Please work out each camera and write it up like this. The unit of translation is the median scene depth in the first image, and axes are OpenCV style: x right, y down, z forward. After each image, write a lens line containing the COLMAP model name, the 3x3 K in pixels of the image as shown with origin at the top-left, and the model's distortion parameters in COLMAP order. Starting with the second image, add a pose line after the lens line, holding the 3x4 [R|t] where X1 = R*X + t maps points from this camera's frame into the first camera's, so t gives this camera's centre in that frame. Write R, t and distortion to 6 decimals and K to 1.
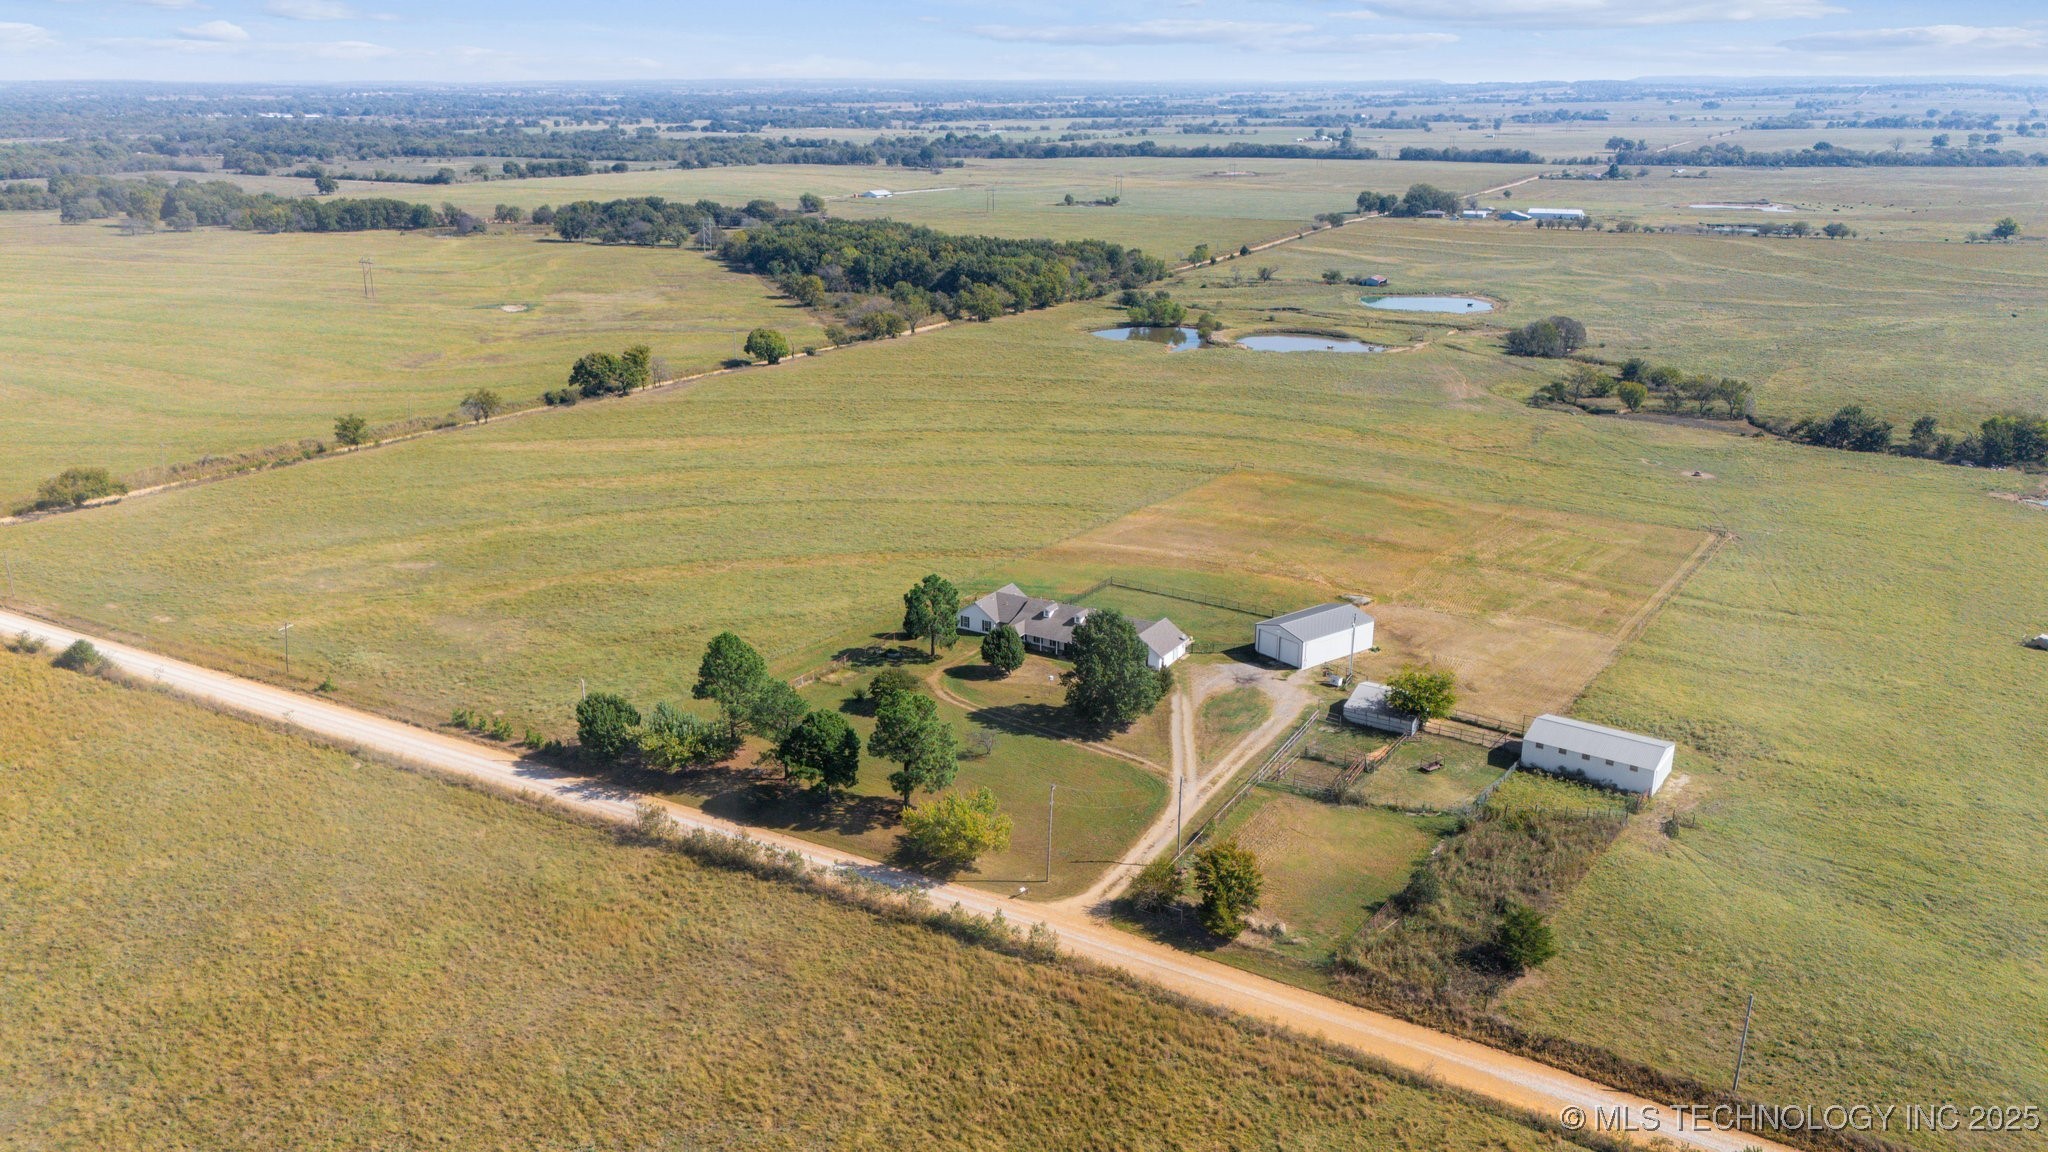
lens RADIAL K [[1528.0, 0, 994.0], [0, 1528.0, 573.2], [0, 0, 1]] dist [0.071995, -0.082411]
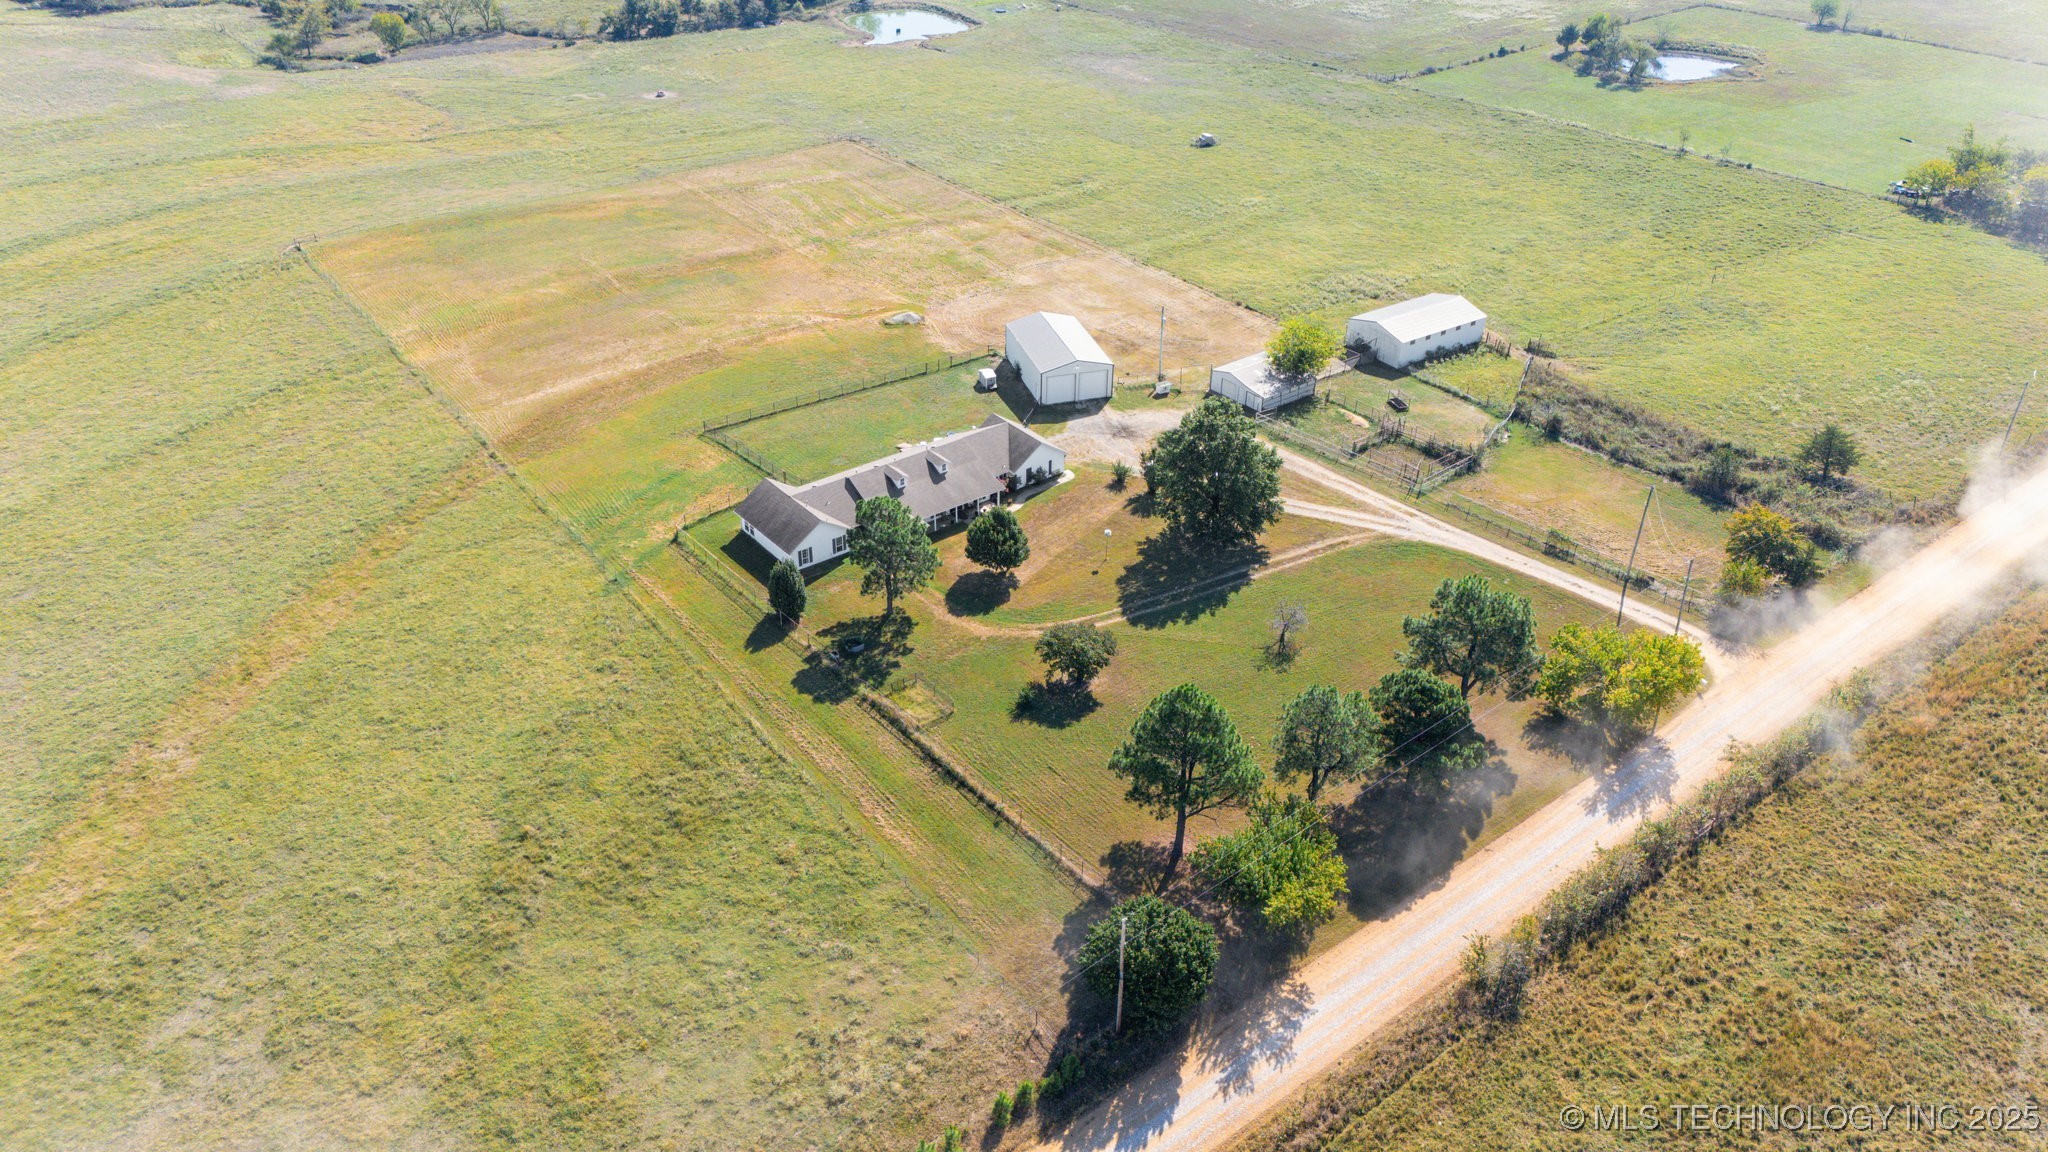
lens RADIAL K [[1509.9, 0, 1009.7], [0, 1509.9, 580.8], [0, 0, 1]] dist [0.090167, -0.100972]
pose [[0.344138, -0.500892, 0.794151, -0.344070], [0.281042, 0.861988, 0.421892, -0.140081], [-0.895871, 0.078001, 0.437415, 0.435695]]
